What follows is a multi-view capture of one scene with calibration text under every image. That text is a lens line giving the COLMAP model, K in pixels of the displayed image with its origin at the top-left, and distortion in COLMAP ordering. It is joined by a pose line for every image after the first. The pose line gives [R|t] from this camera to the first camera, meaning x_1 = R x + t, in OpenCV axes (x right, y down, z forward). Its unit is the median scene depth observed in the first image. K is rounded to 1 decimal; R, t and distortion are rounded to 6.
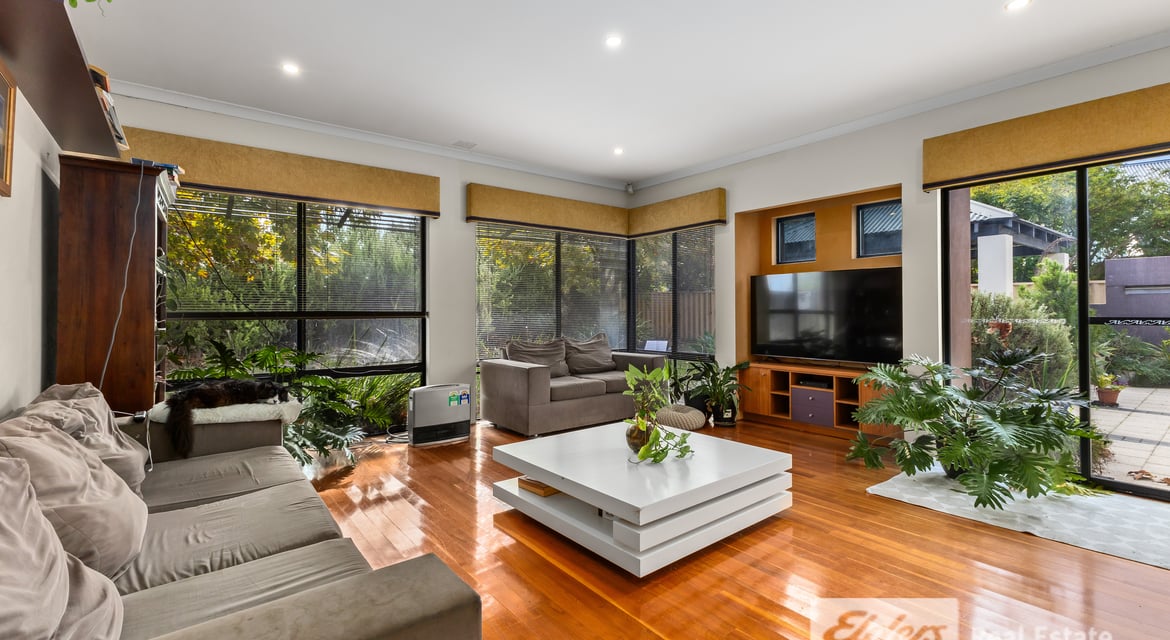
lens RADIAL K [[511.8, 0, 580.2], [0, 511.8, 313.9], [0, 0, 1]] dist [0.004833, 0.000266]
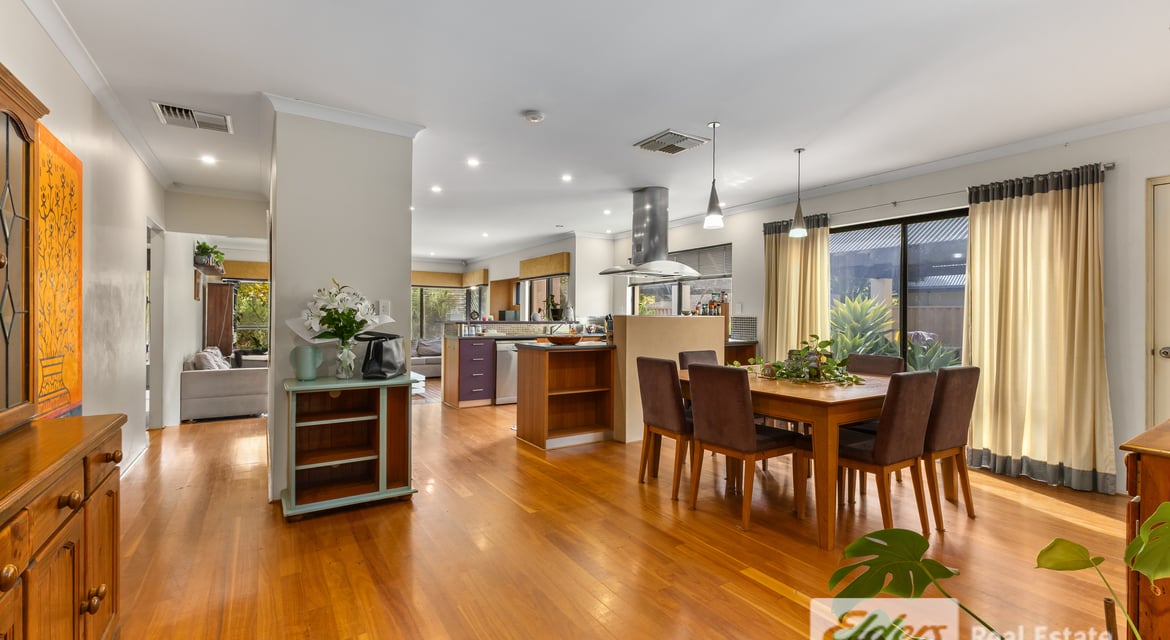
lens RADIAL K [[511.8, 0, 590.1], [0, 511.8, 320.1], [0, 0, 1]] dist [0.004833, 0.000266]
pose [[0.995996, 0.008757, -0.088970, 1.880682], [-0.008926, 0.999959, -0.001501, -0.074442], [0.088953, 0.002289, 0.996033, -2.231829]]
